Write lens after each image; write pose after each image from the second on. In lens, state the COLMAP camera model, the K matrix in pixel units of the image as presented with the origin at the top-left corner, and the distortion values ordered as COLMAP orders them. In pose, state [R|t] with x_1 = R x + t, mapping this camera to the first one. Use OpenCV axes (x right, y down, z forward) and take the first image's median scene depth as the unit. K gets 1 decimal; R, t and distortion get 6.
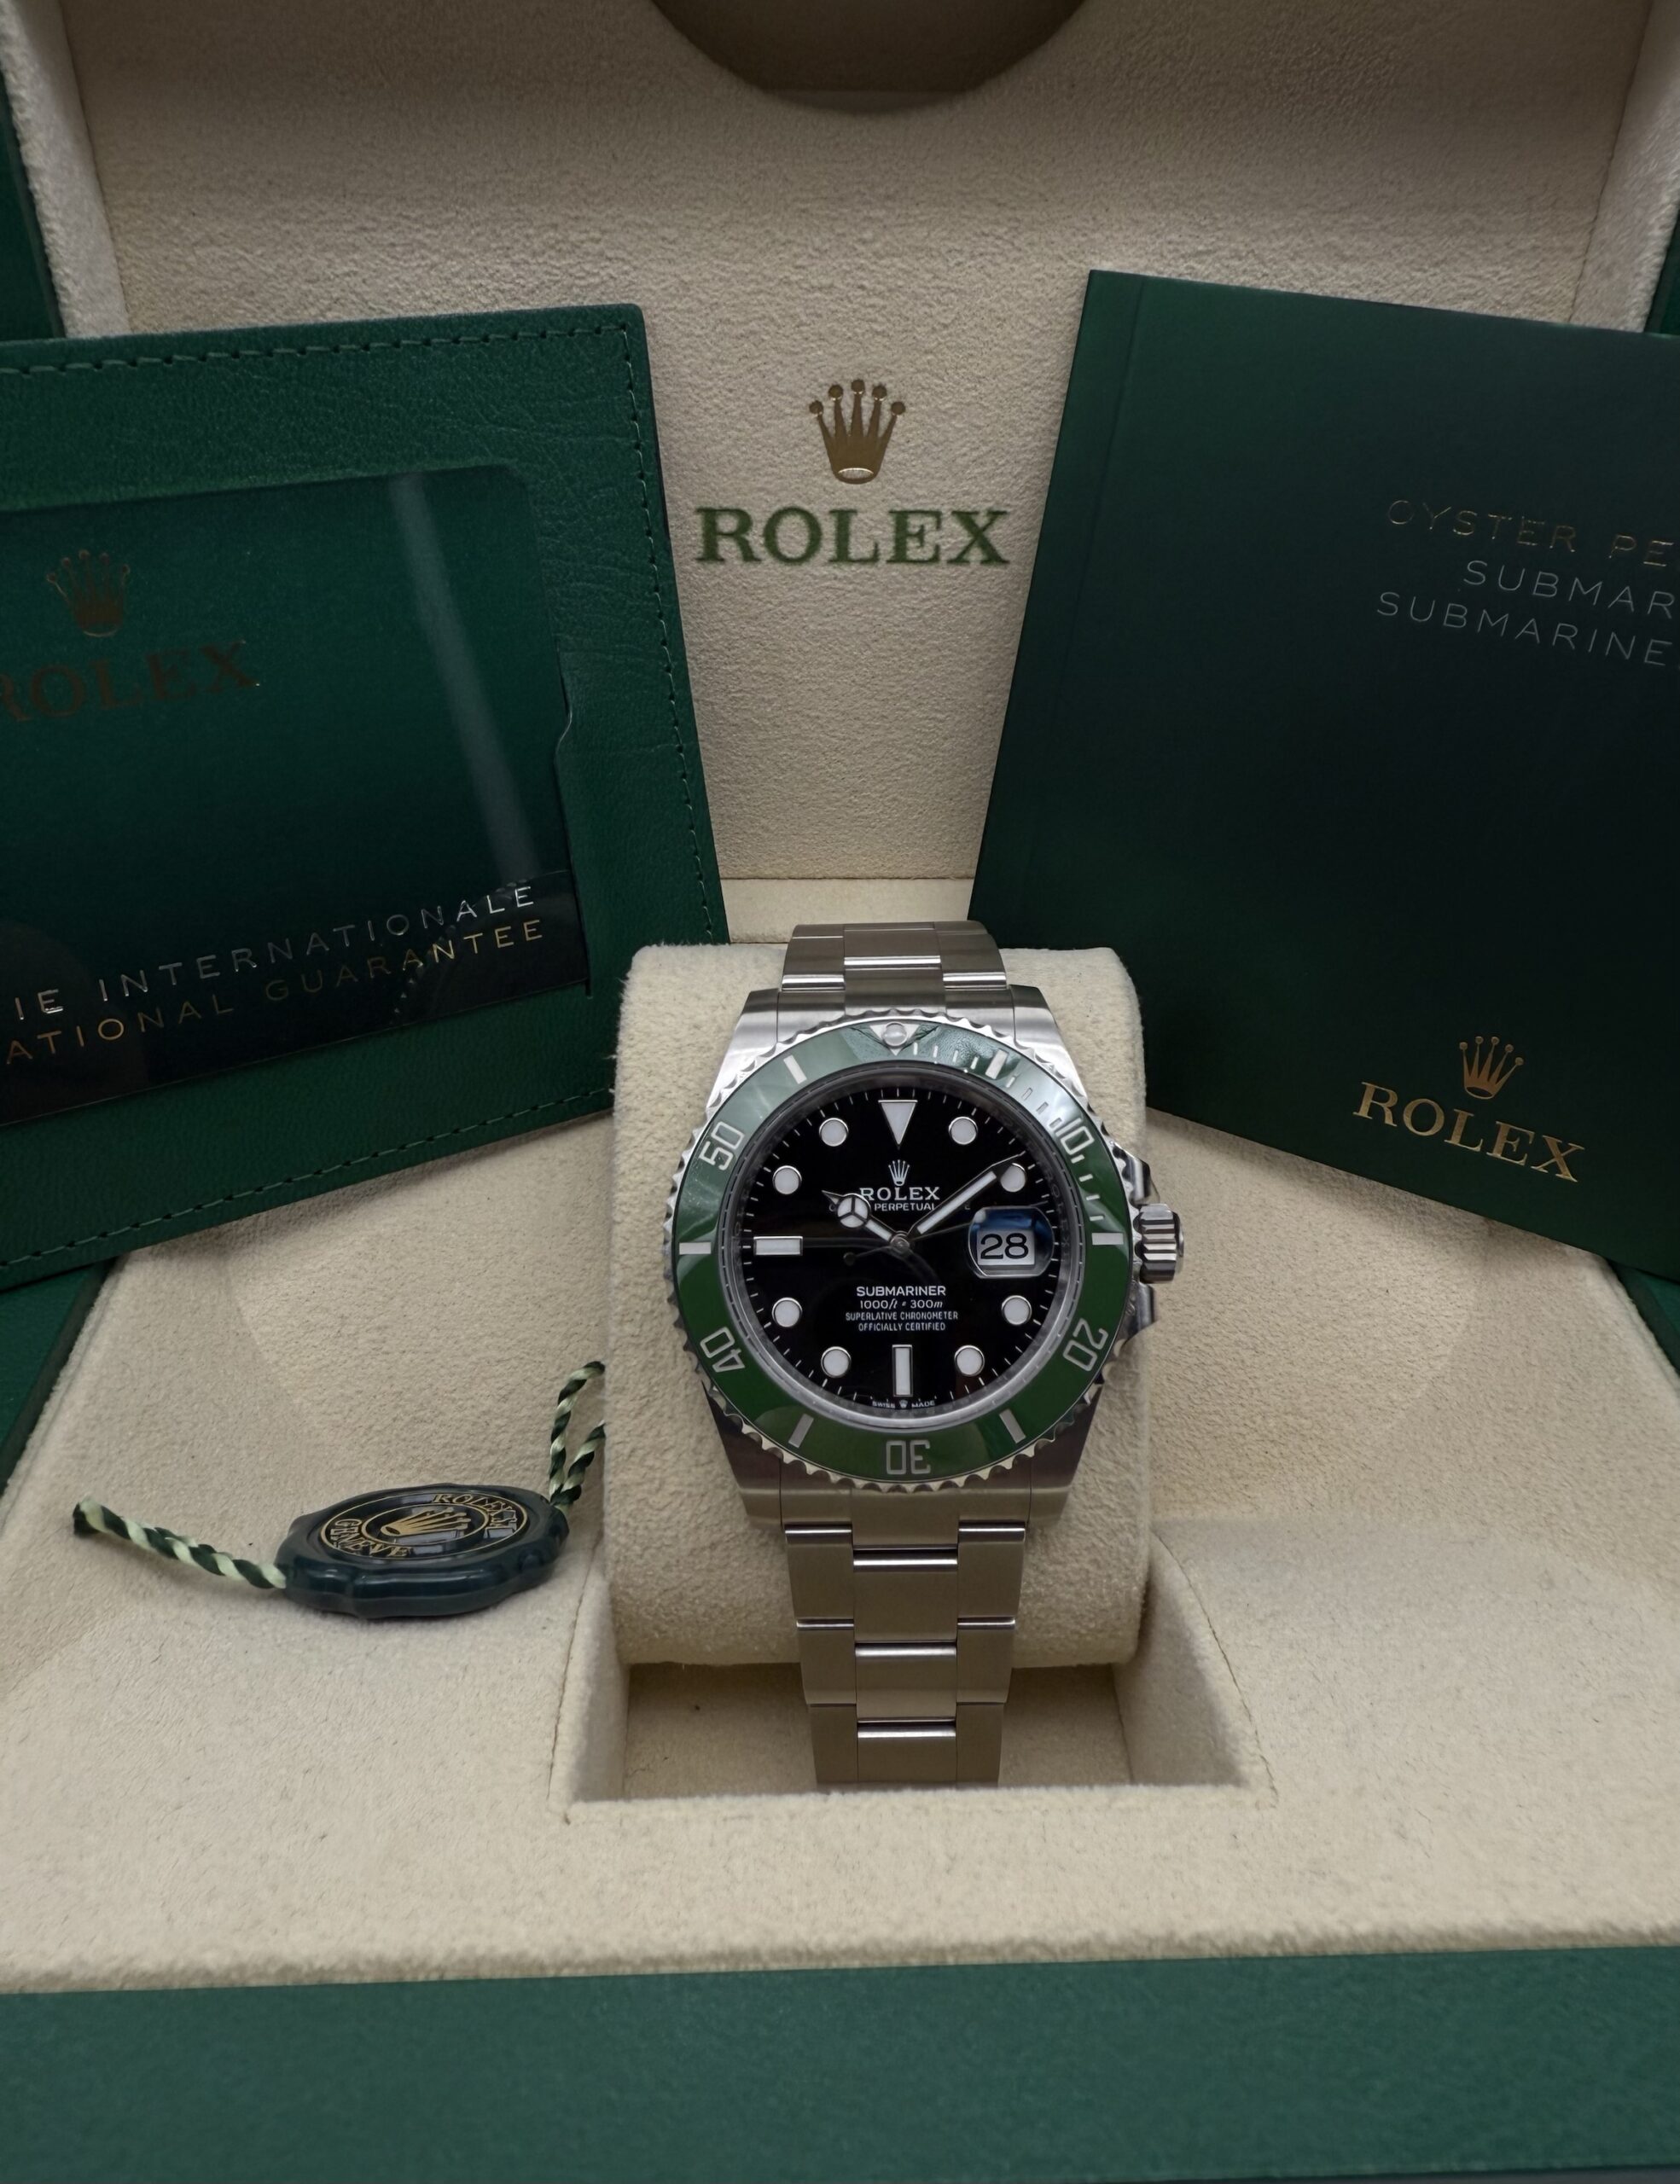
lens RADIAL K [[1661.5, 0, 835.2], [0, 1661.5, 992.6], [0, 0, 1]] dist [-0.007723, 0.004419]
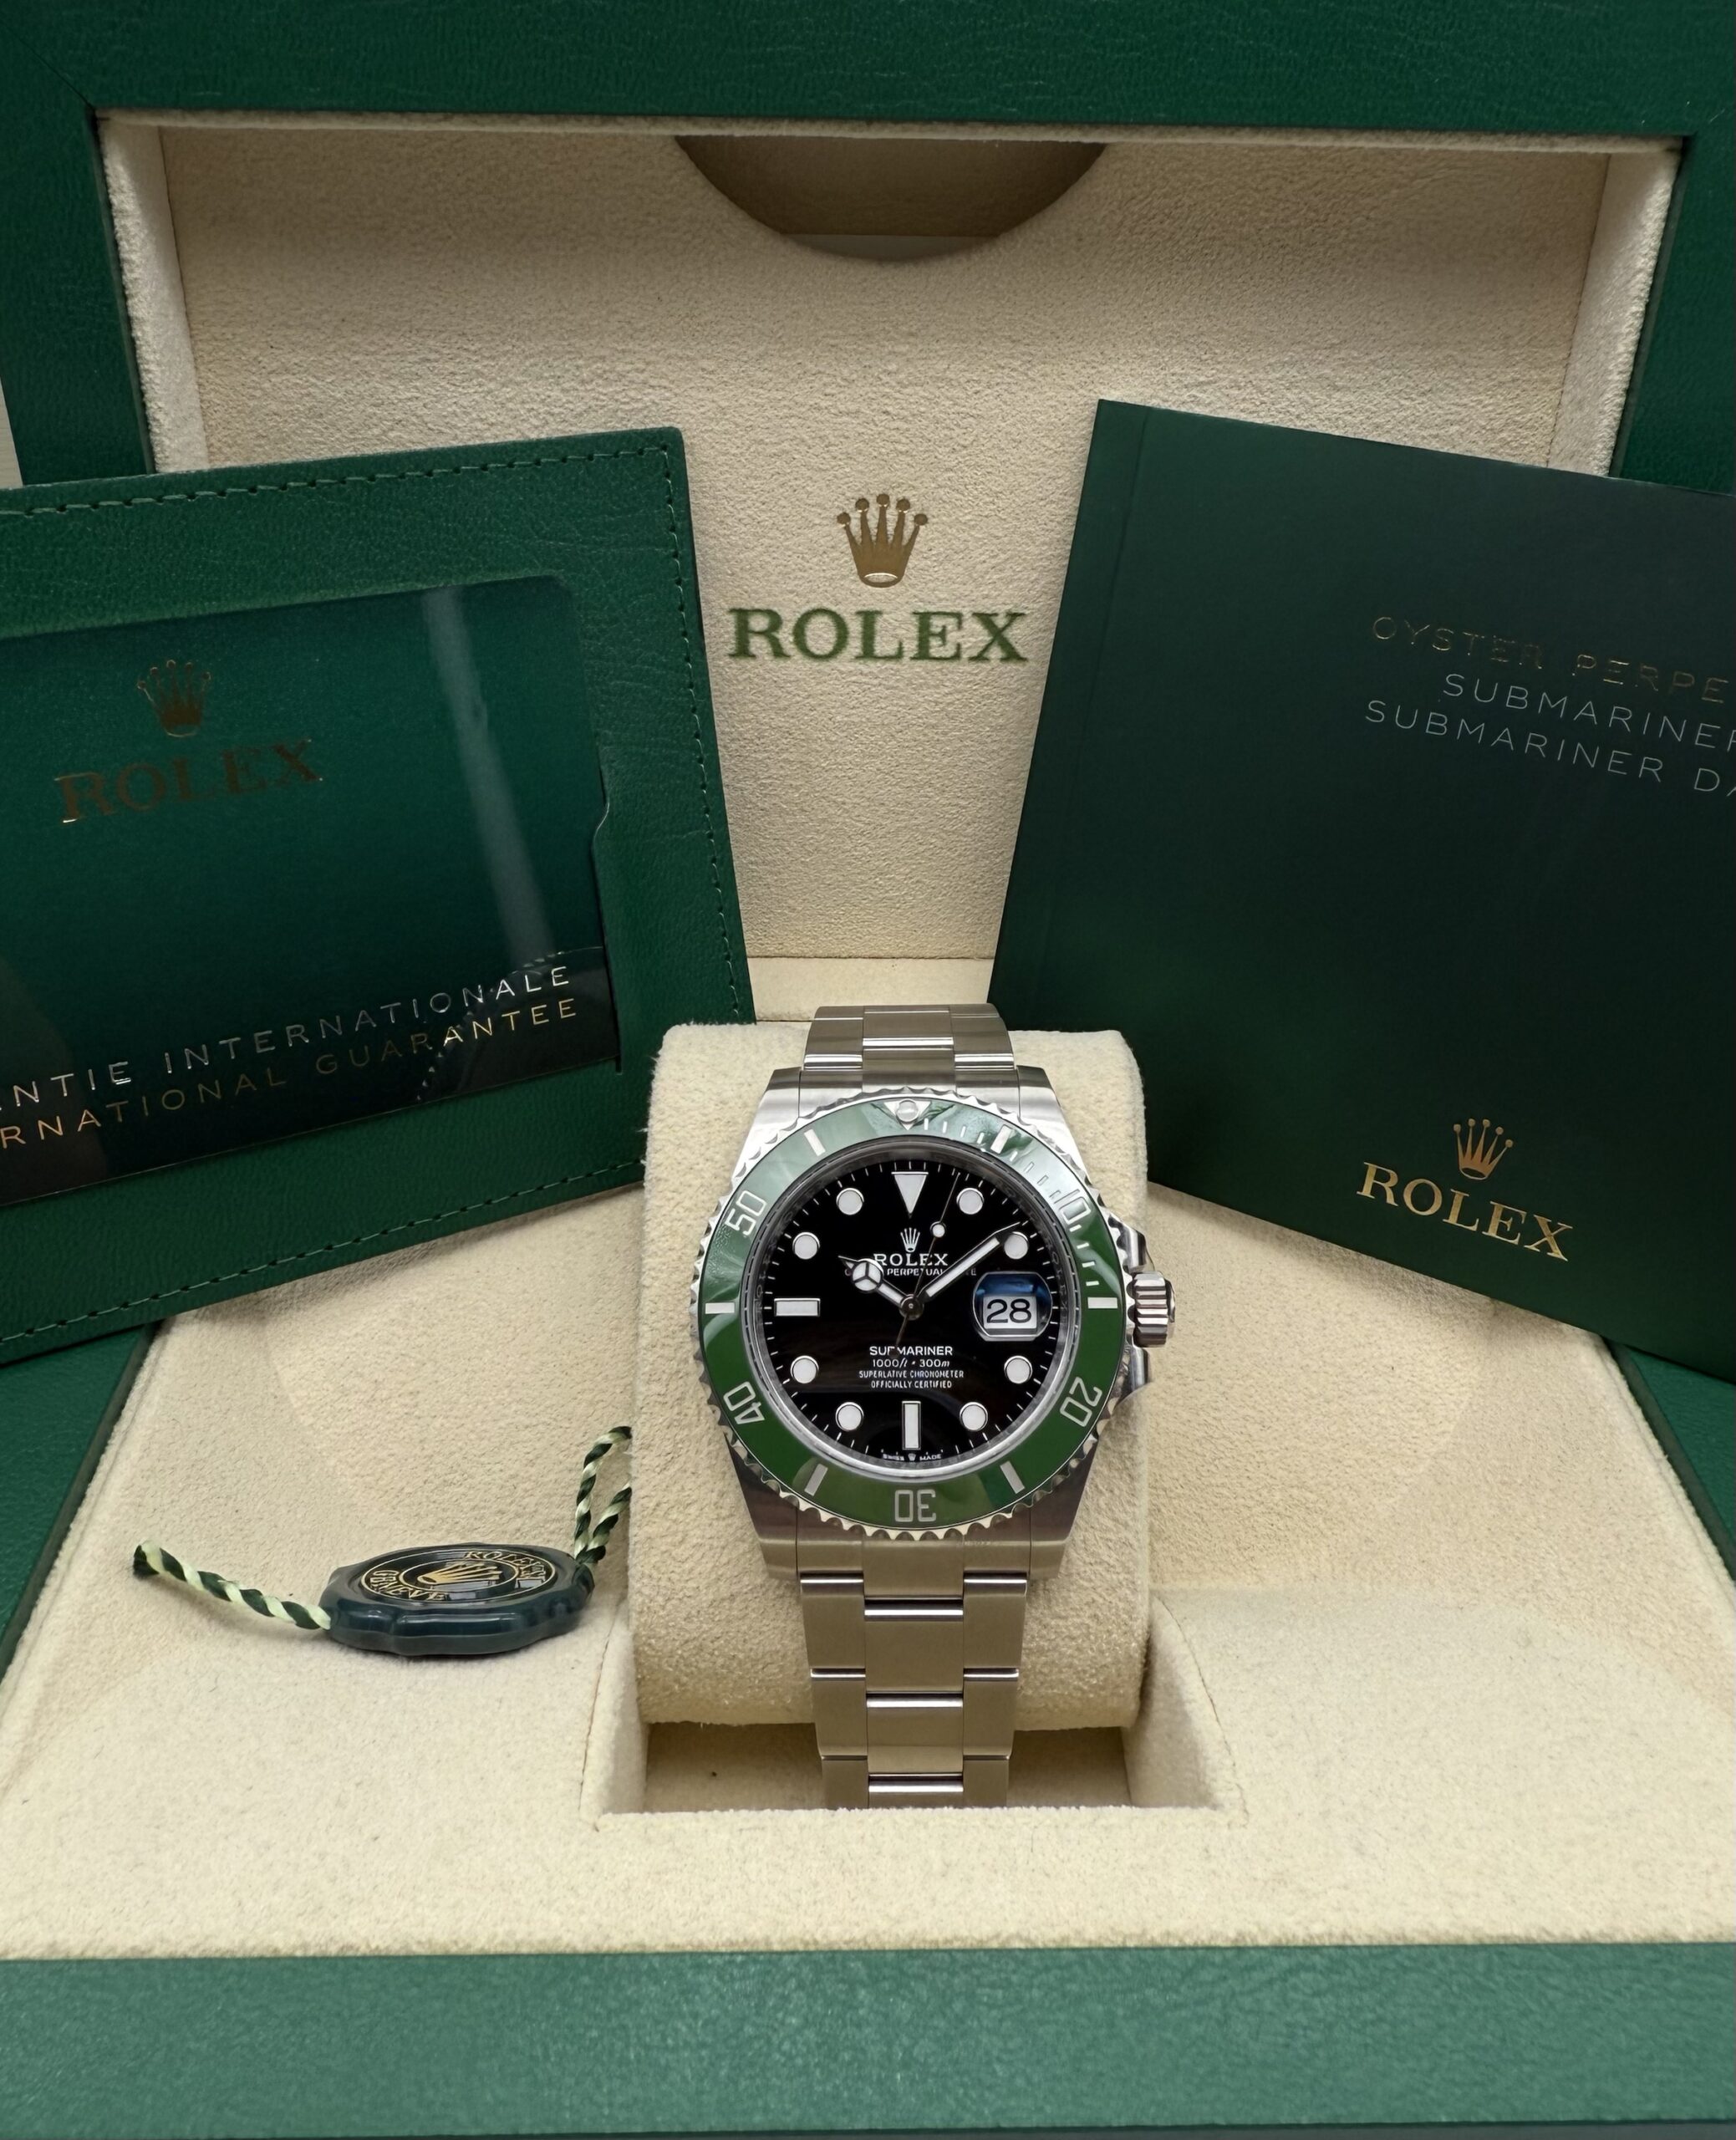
lens RADIAL K [[1943.5, 0, 864.7], [0, 1943.5, 915.1], [0, 0, 1]] dist [0.007357, -0.023516]
pose [[0.999938, 0.008495, -0.007240, 0.014632], [-0.009038, 0.996871, -0.078533, -0.001964], [0.006550, 0.078594, 0.996885, -0.246291]]
